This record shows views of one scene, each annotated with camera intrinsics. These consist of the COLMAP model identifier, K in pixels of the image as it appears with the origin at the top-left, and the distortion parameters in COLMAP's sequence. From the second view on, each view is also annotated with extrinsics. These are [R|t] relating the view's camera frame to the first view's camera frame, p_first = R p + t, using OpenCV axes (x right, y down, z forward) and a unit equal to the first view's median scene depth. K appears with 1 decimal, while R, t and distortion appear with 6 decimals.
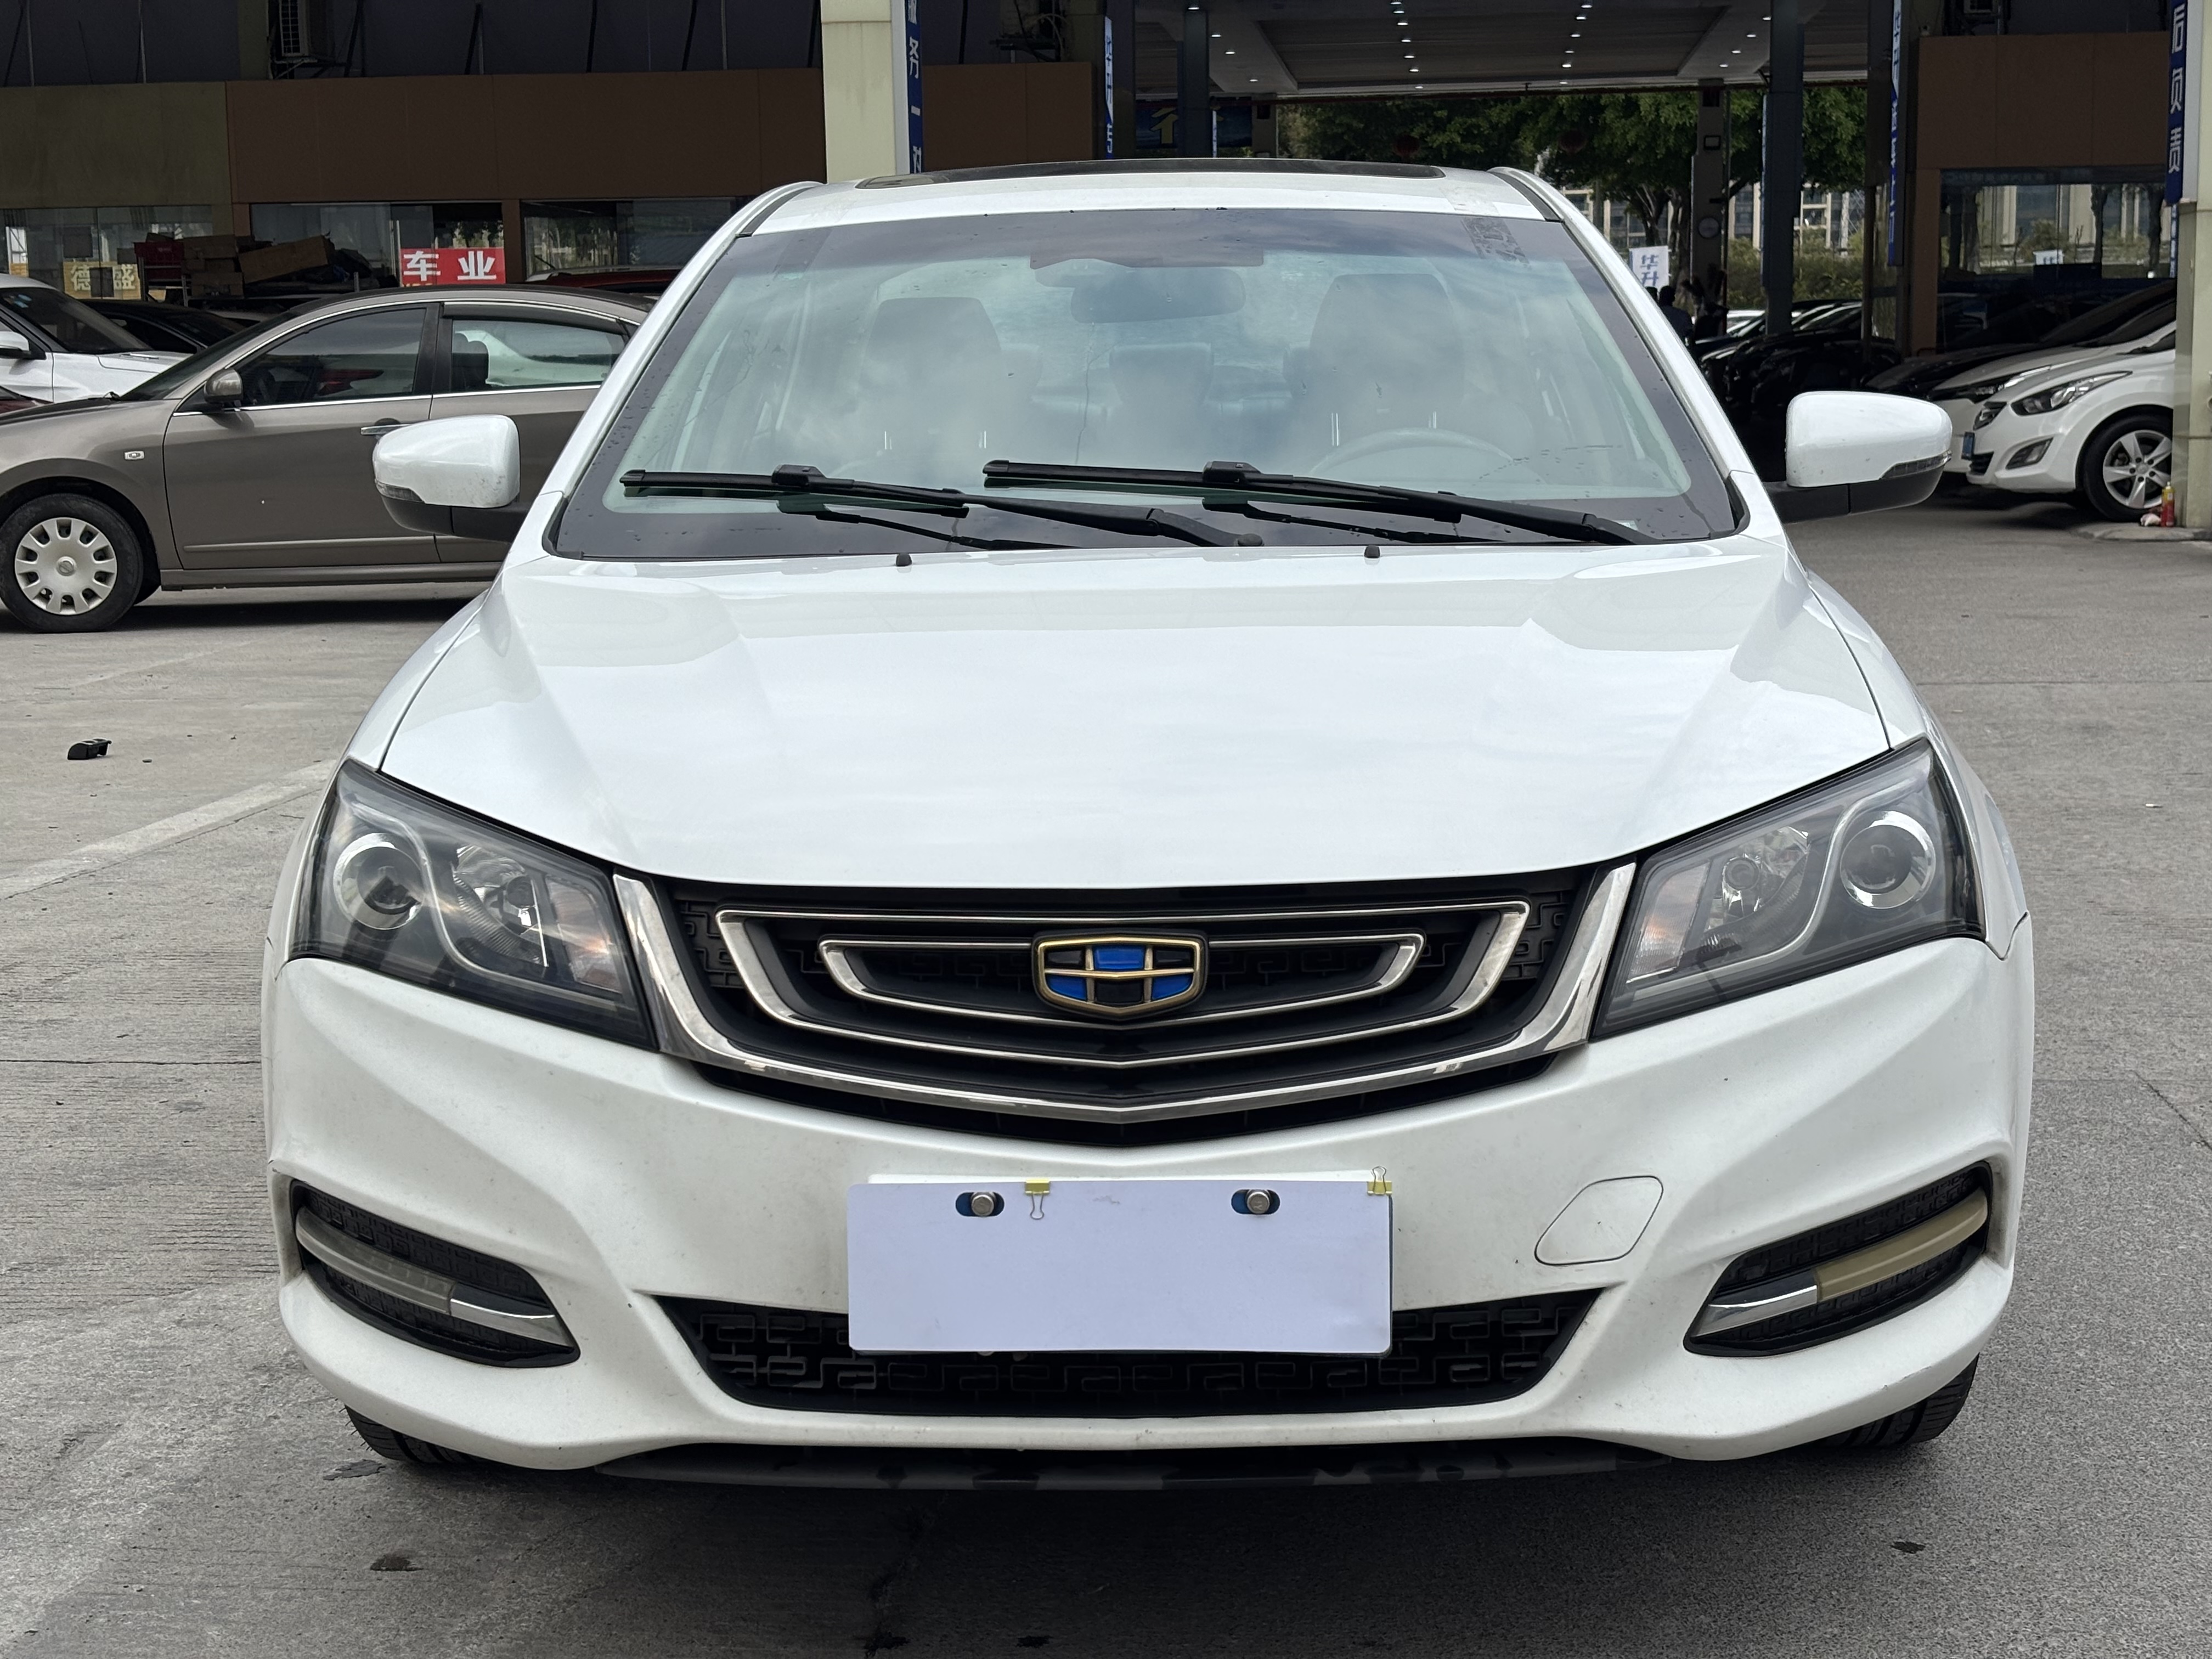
lens RADIAL K [[3297.2, 0, 1138.0], [0, 3297.2, 863.9], [0, 0, 1]] dist [0.263848, -1.041594]
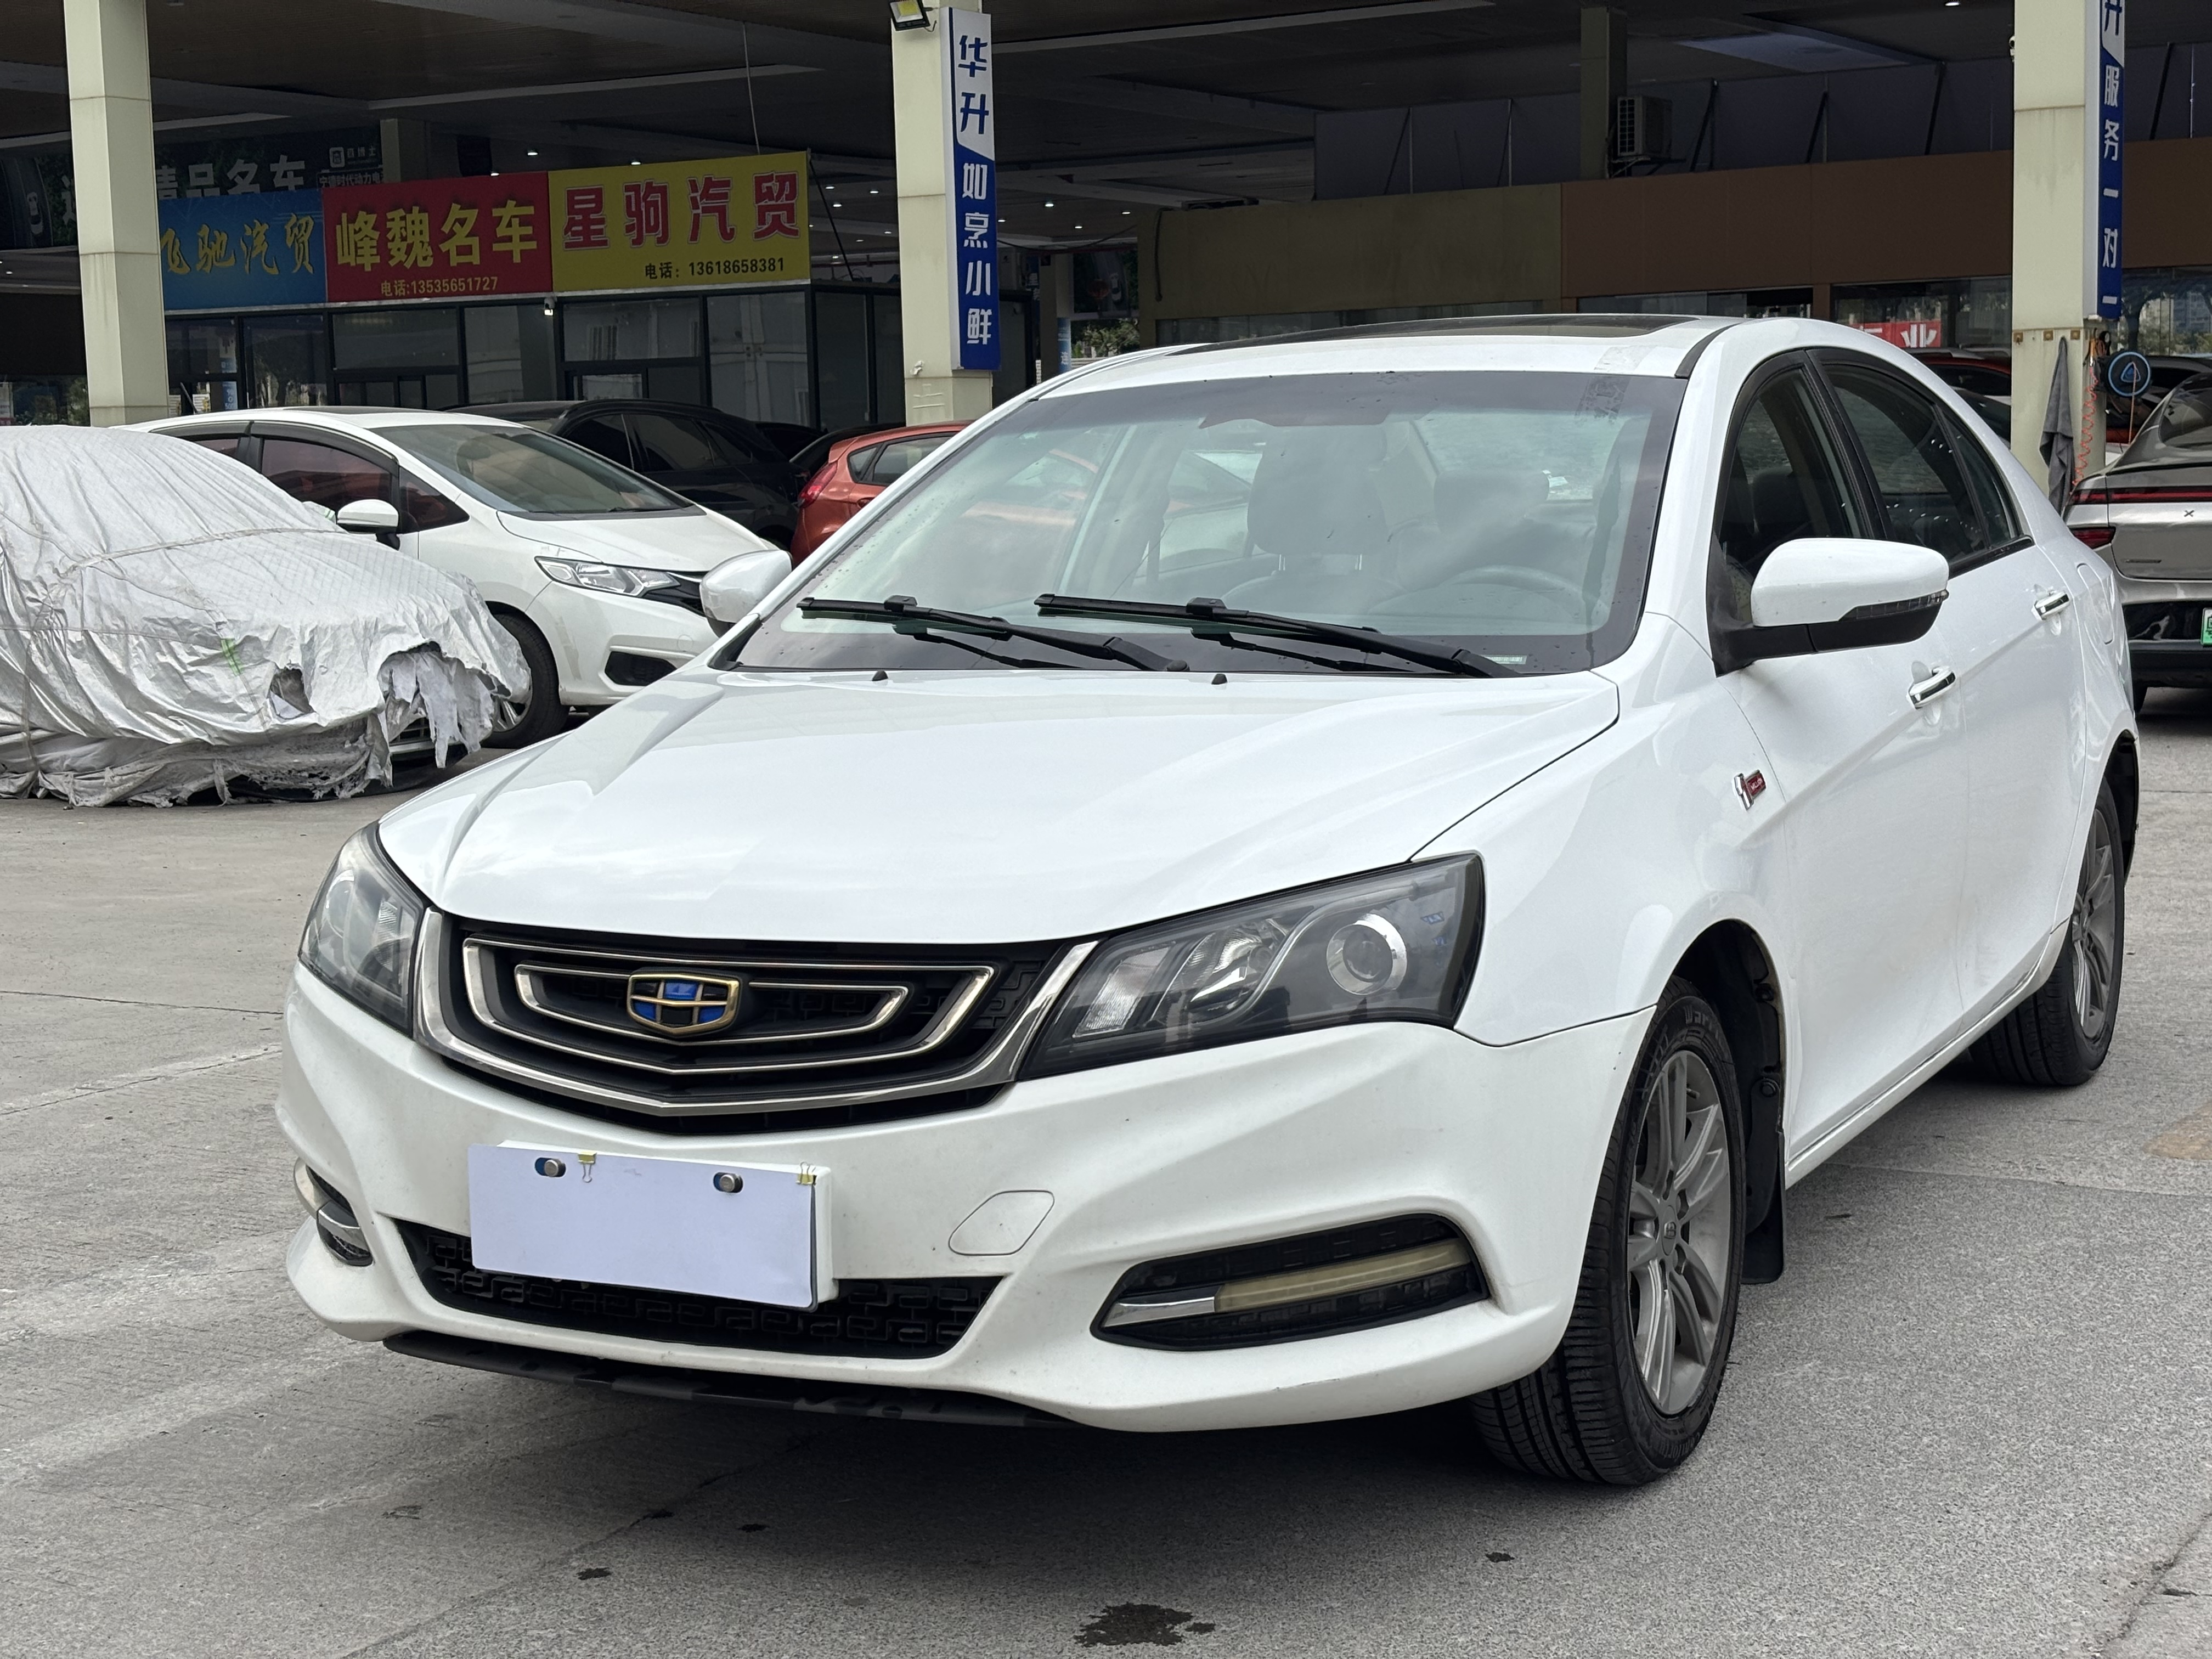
lens RADIAL K [[3297.2, 0, 1138.0], [0, 3297.2, 863.9], [0, 0, 1]] dist [0.263848, -1.041594]
pose [[0.908477, 0.047563, -0.415220, 0.686673], [-0.056187, 0.998383, -0.008570, -0.020003], [0.414141, 0.031116, 0.909681, -0.119638]]
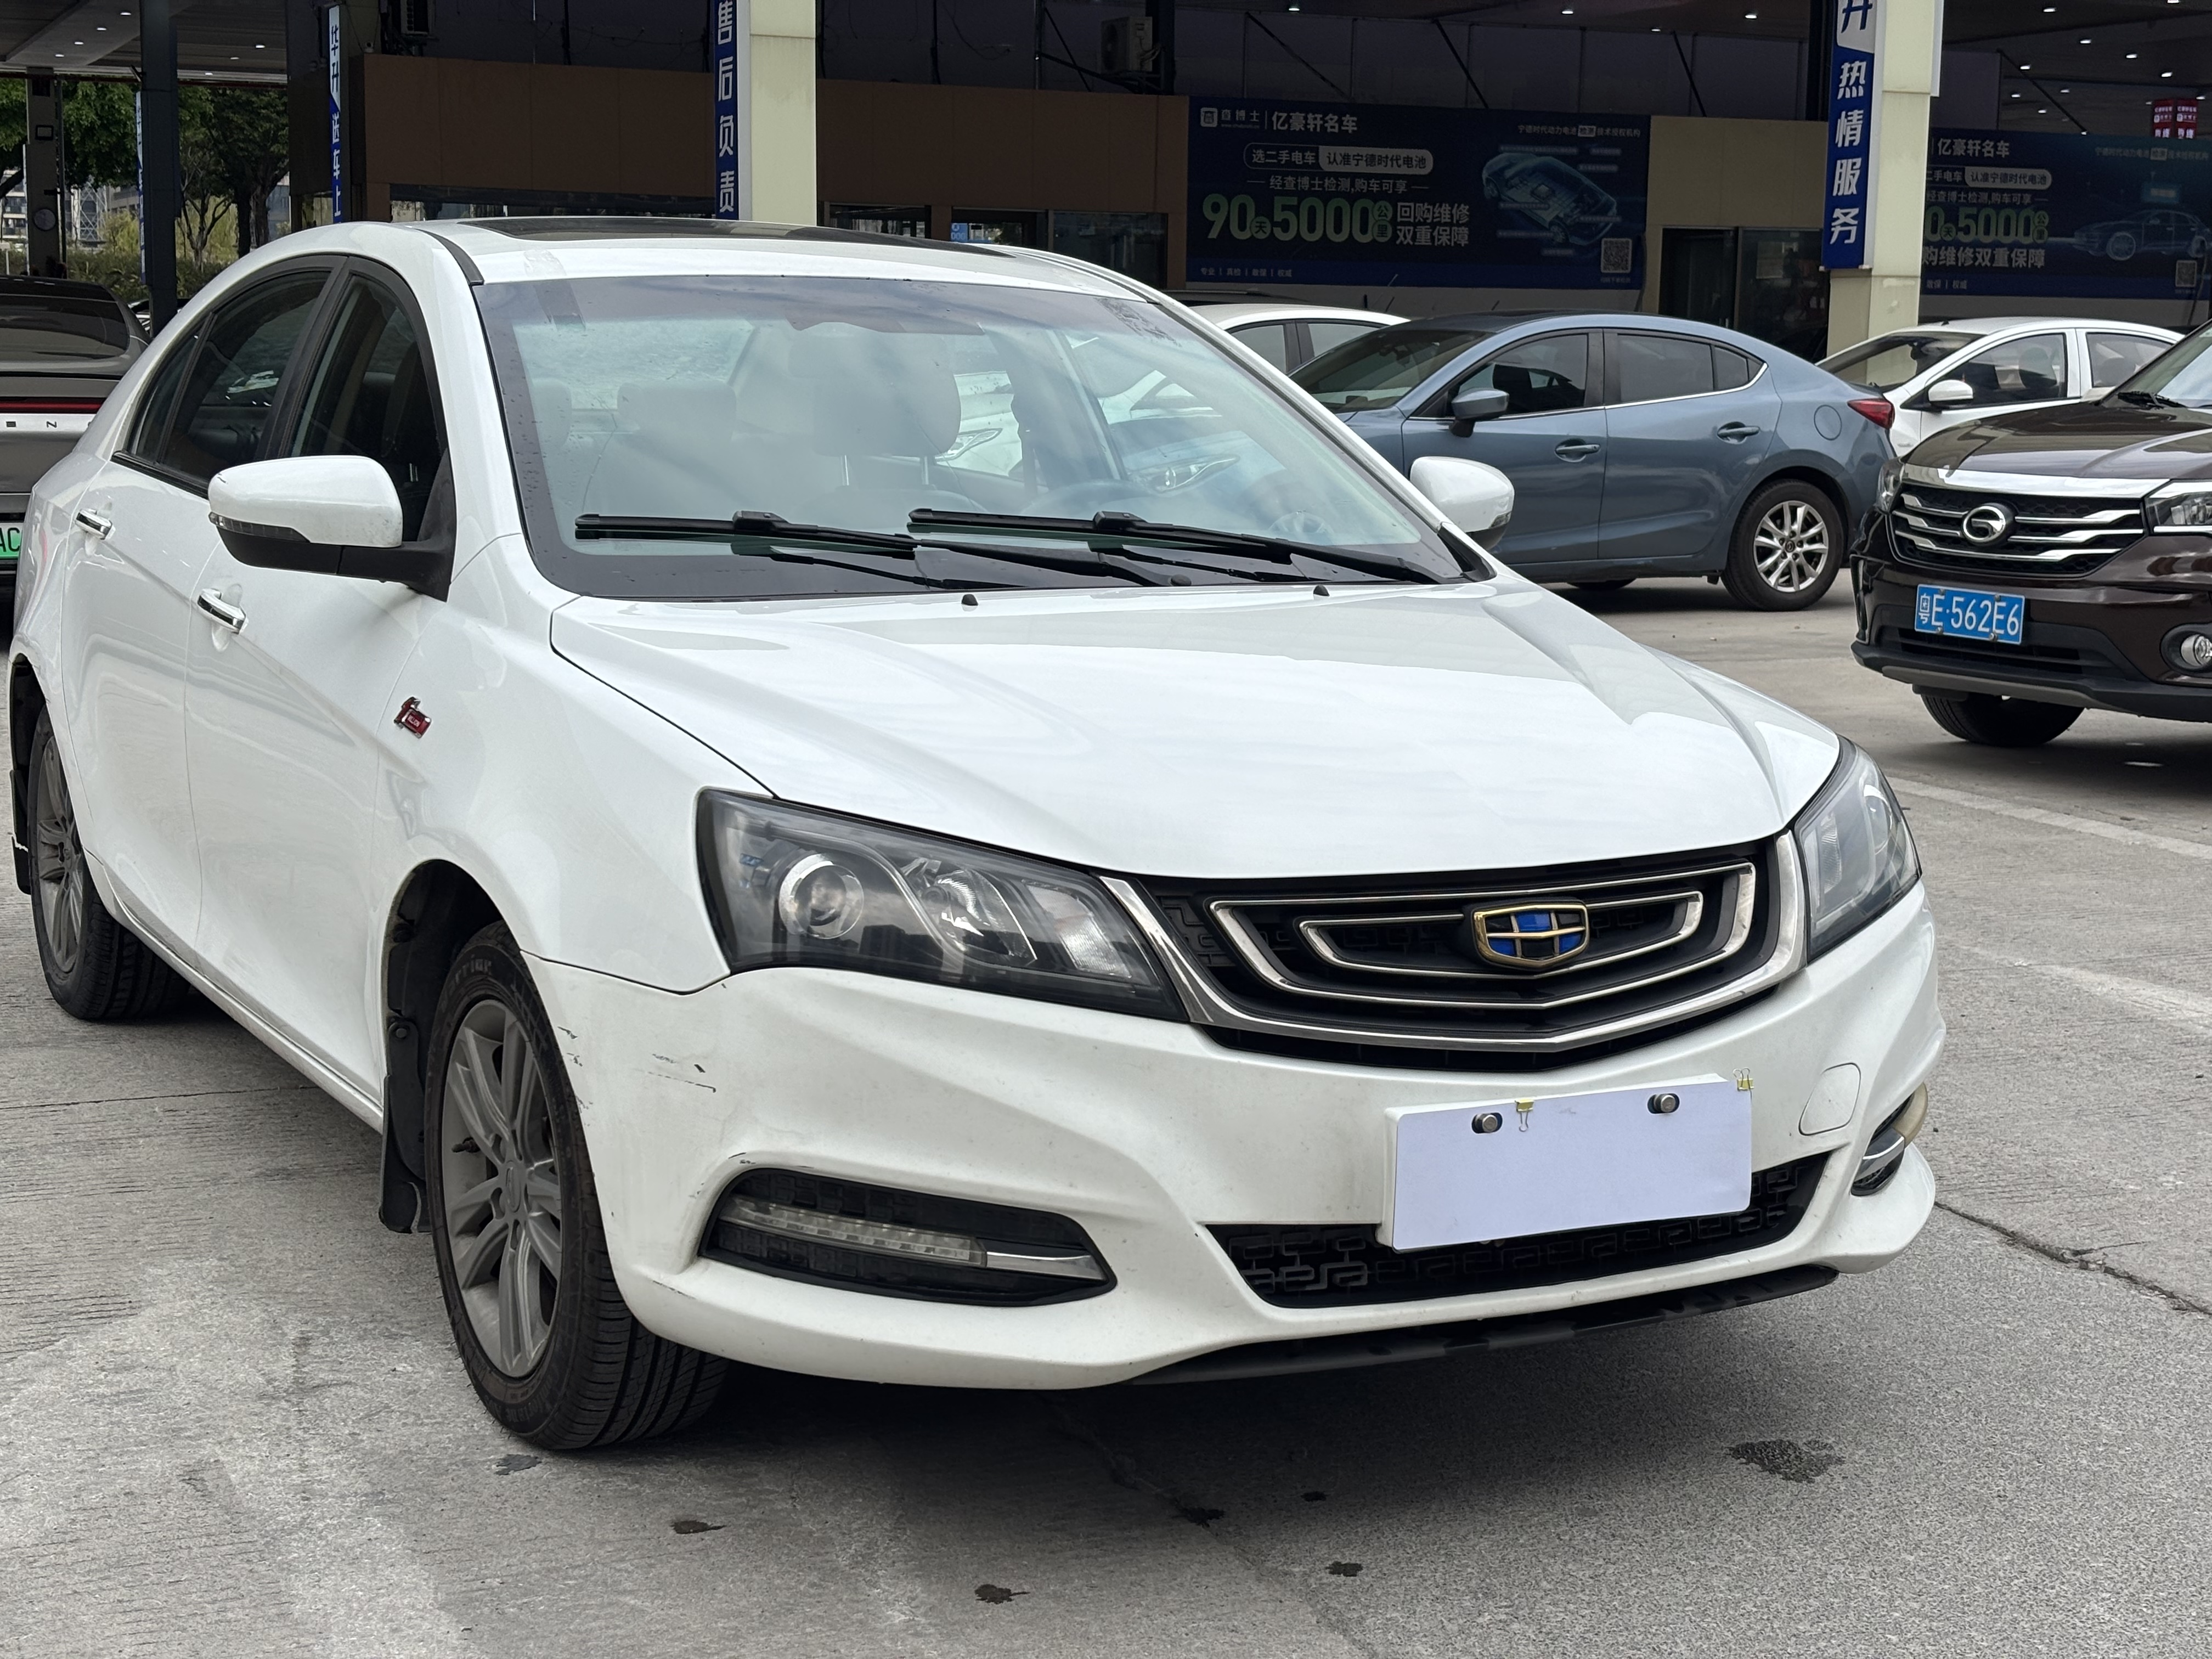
lens RADIAL K [[3297.2, 0, 1138.0], [0, 3297.2, 863.9], [0, 0, 1]] dist [0.263848, -1.041594]
pose [[0.866730, -0.046031, 0.496648, -0.745619], [0.045767, 0.998871, 0.012708, -0.016101], [-0.496673, 0.011715, 0.867859, -0.020781]]
